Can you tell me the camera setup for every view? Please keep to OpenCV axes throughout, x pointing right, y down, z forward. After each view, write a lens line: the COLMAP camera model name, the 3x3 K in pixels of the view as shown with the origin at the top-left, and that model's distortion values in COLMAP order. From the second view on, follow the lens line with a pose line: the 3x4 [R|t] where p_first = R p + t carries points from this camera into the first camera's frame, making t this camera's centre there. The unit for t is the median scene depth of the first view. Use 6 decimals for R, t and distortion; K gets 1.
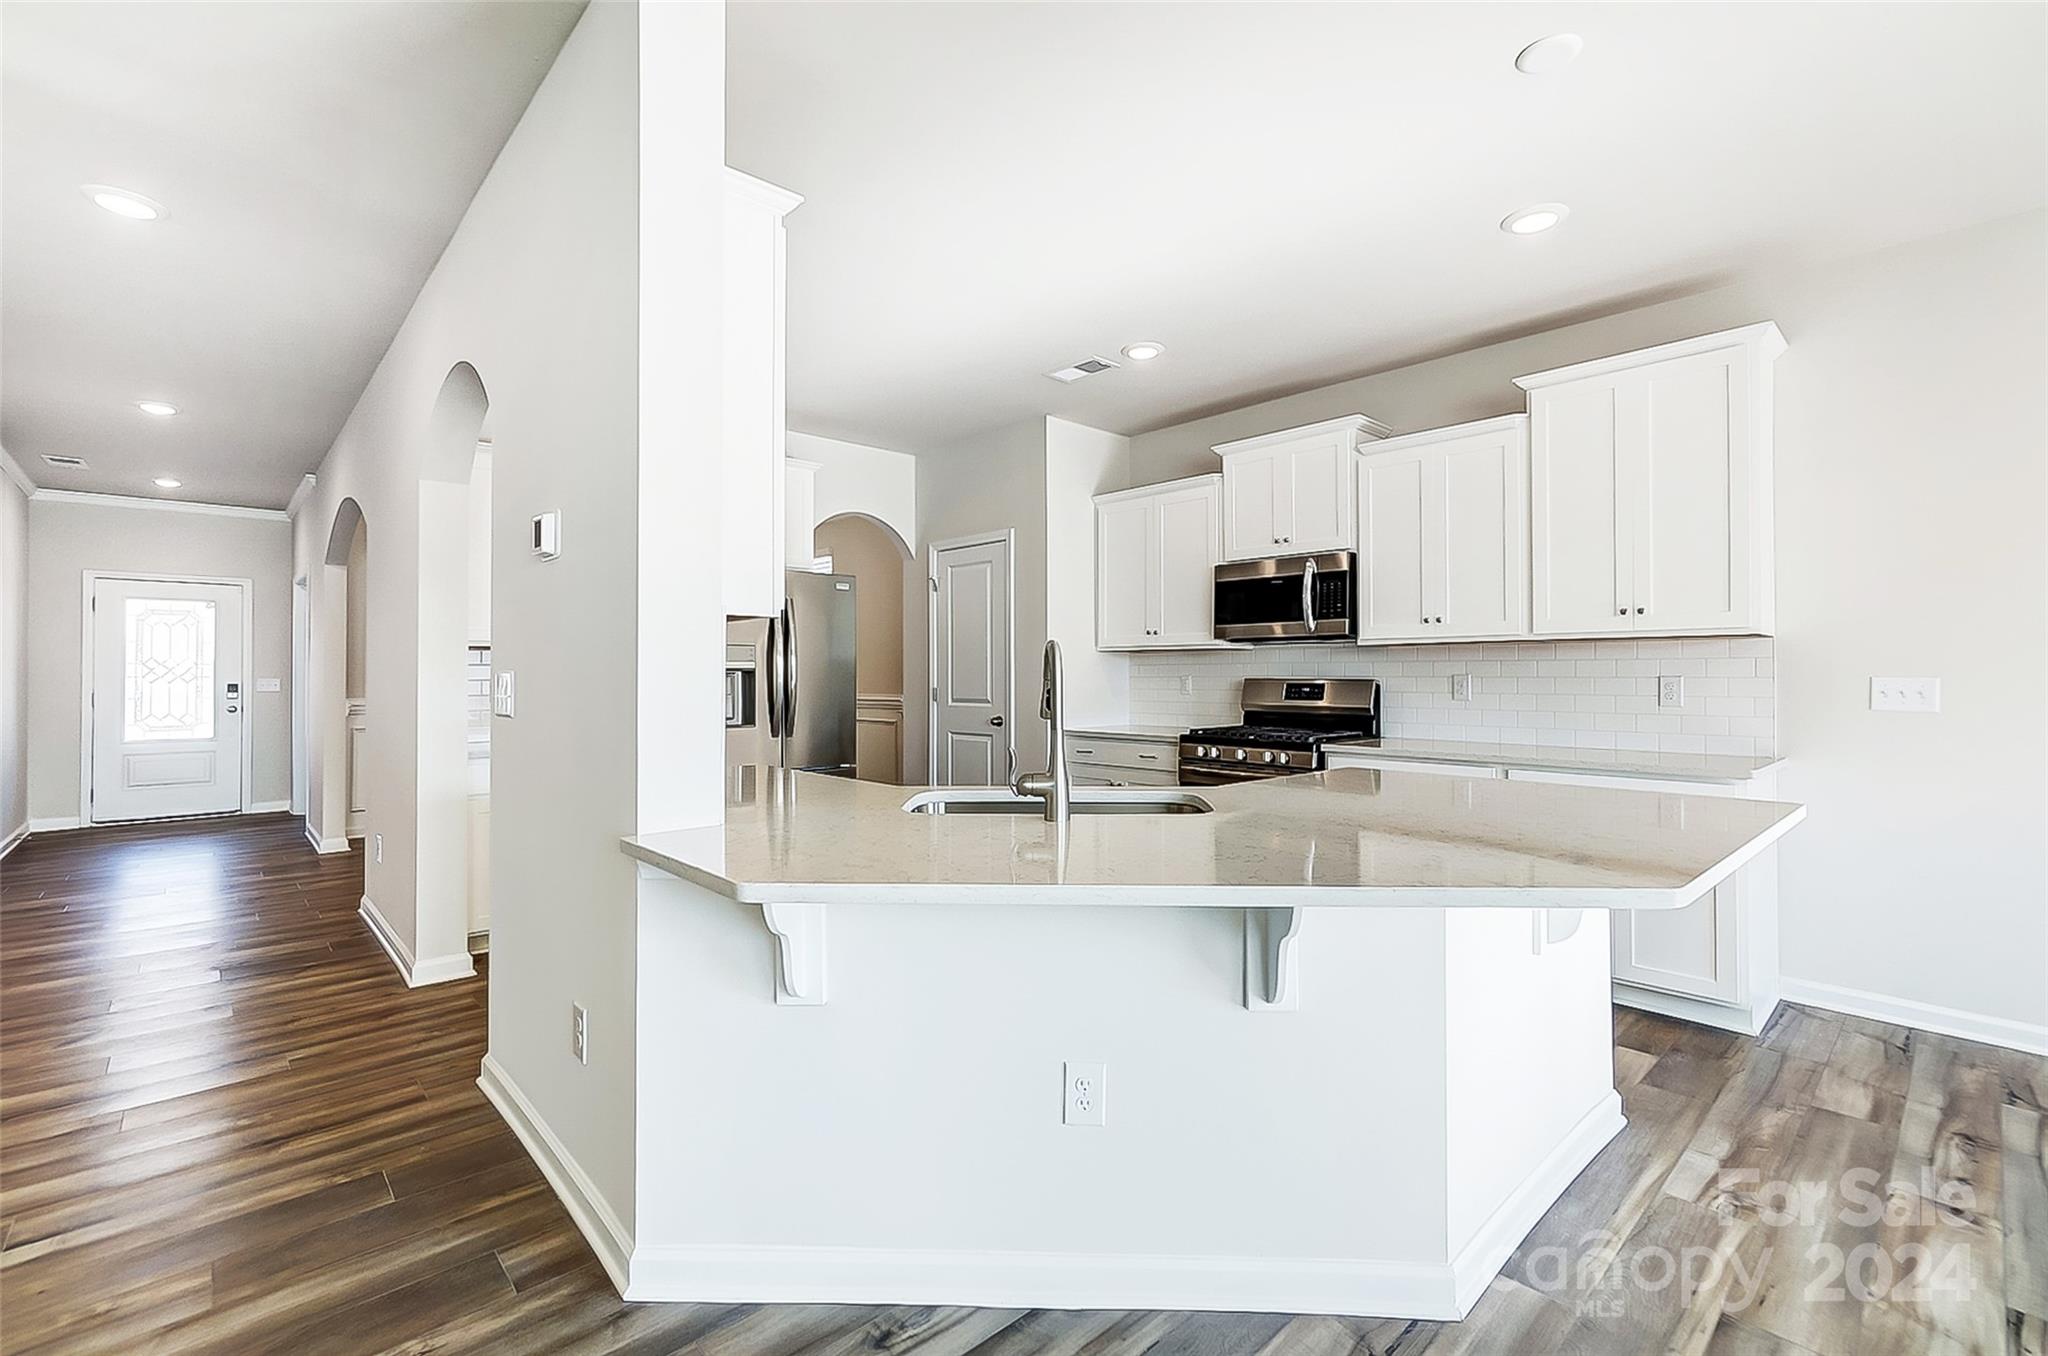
lens RADIAL K [[885.8, 0, 1028.6], [0, 885.8, 665.1], [0, 0, 1]] dist [0.014574, 0.001959]
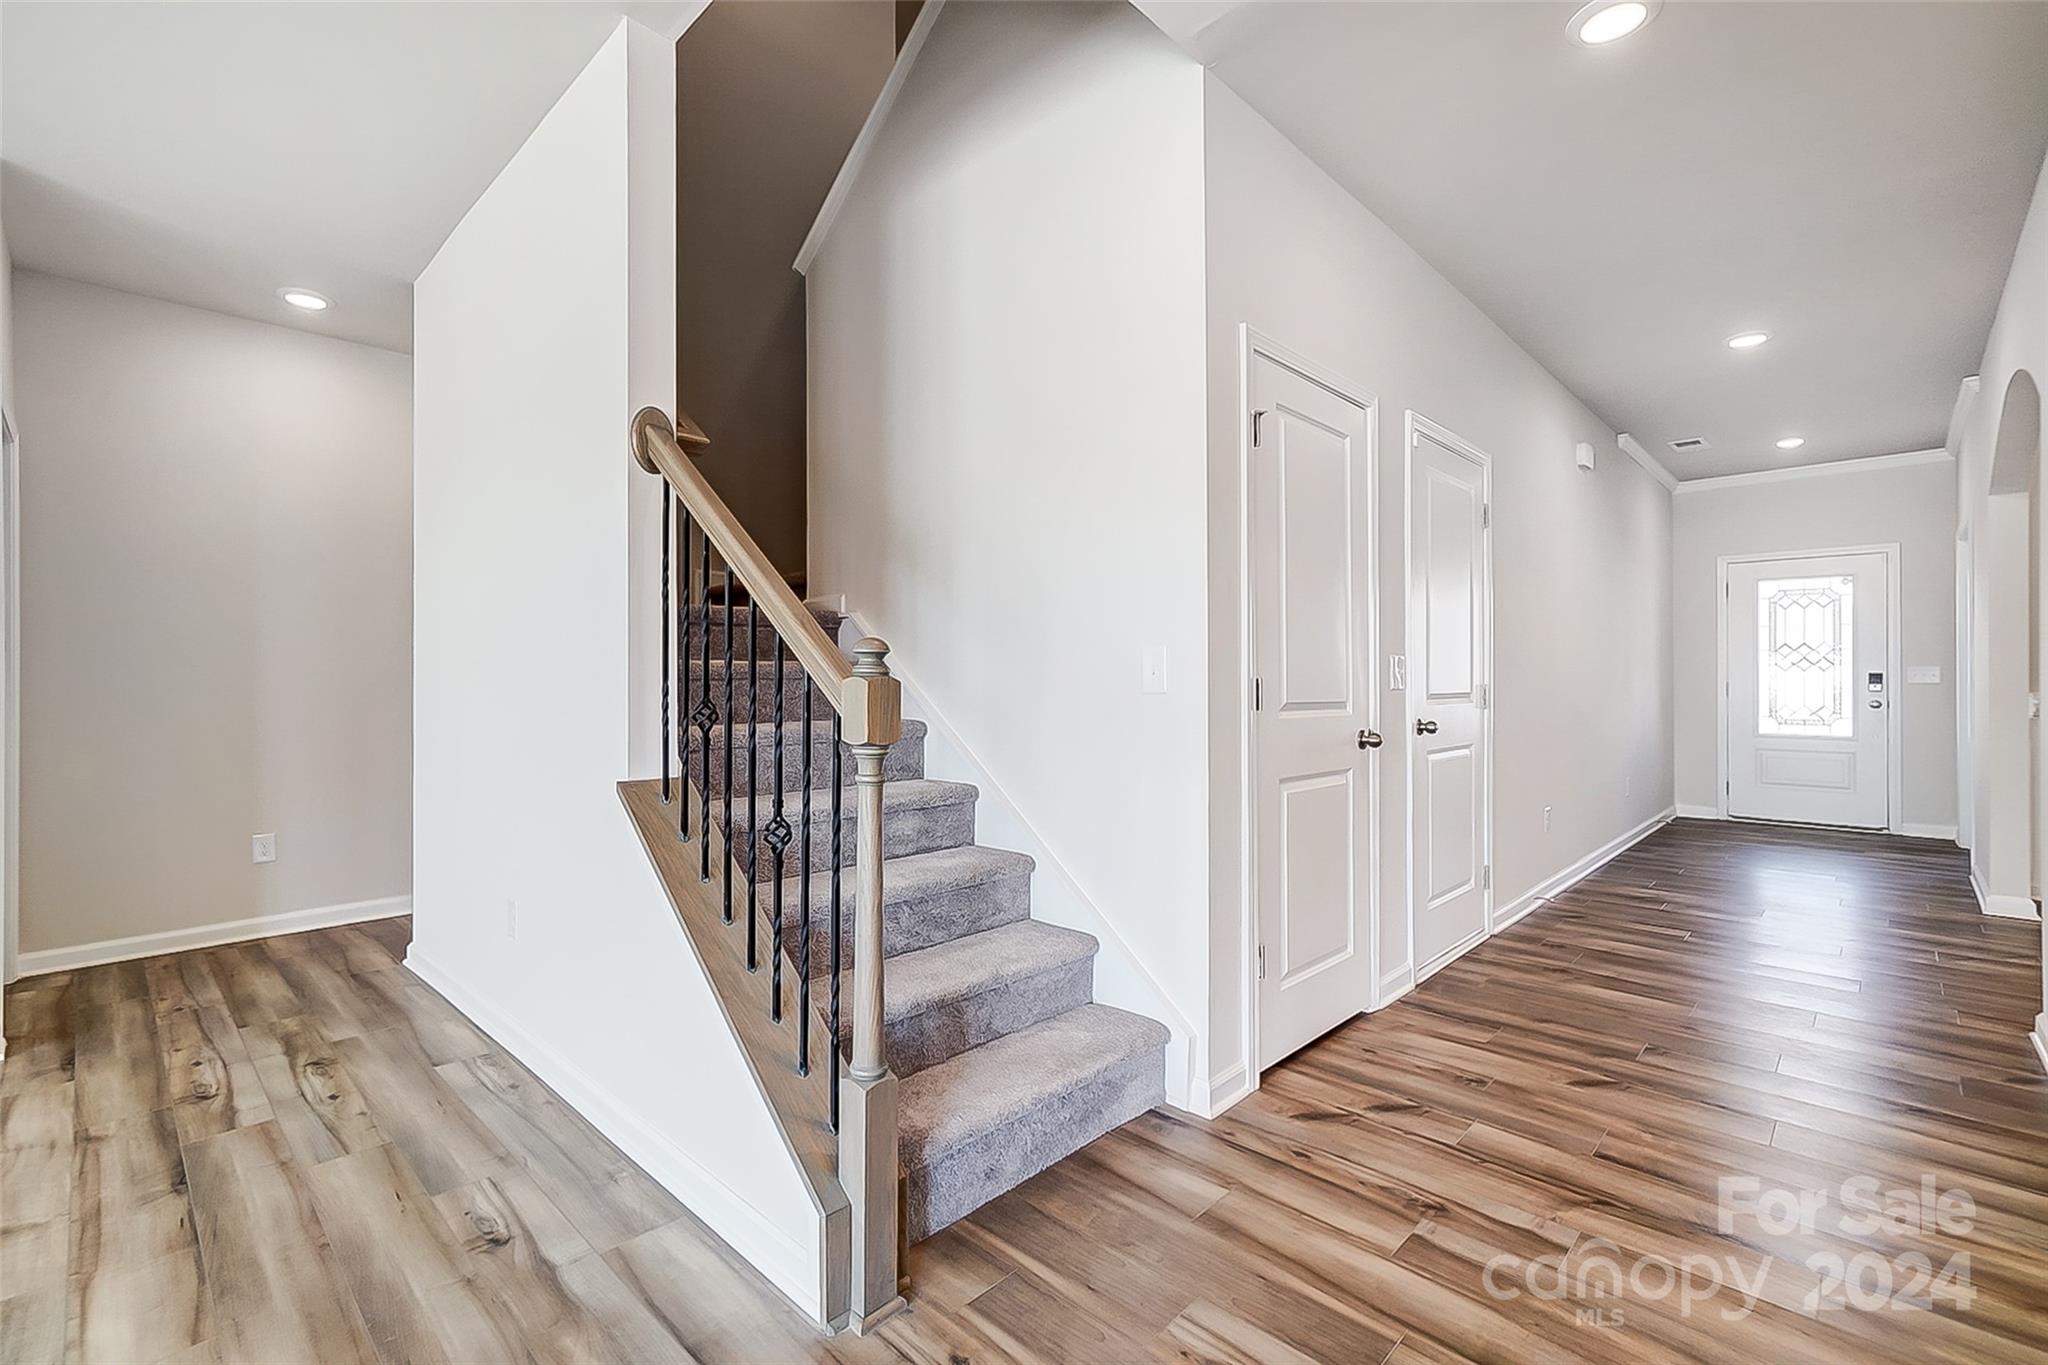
lens RADIAL K [[885.8, 0, 1035.8], [0, 885.8, 678.2], [0, 0, 1]] dist [0.014574, 0.001959]
pose [[0.054276, -0.000143, -0.998526, -0.114566], [0.013515, 0.999908, 0.000591, 0.015441], [0.998435, -0.013527, 0.054273, 0.198183]]
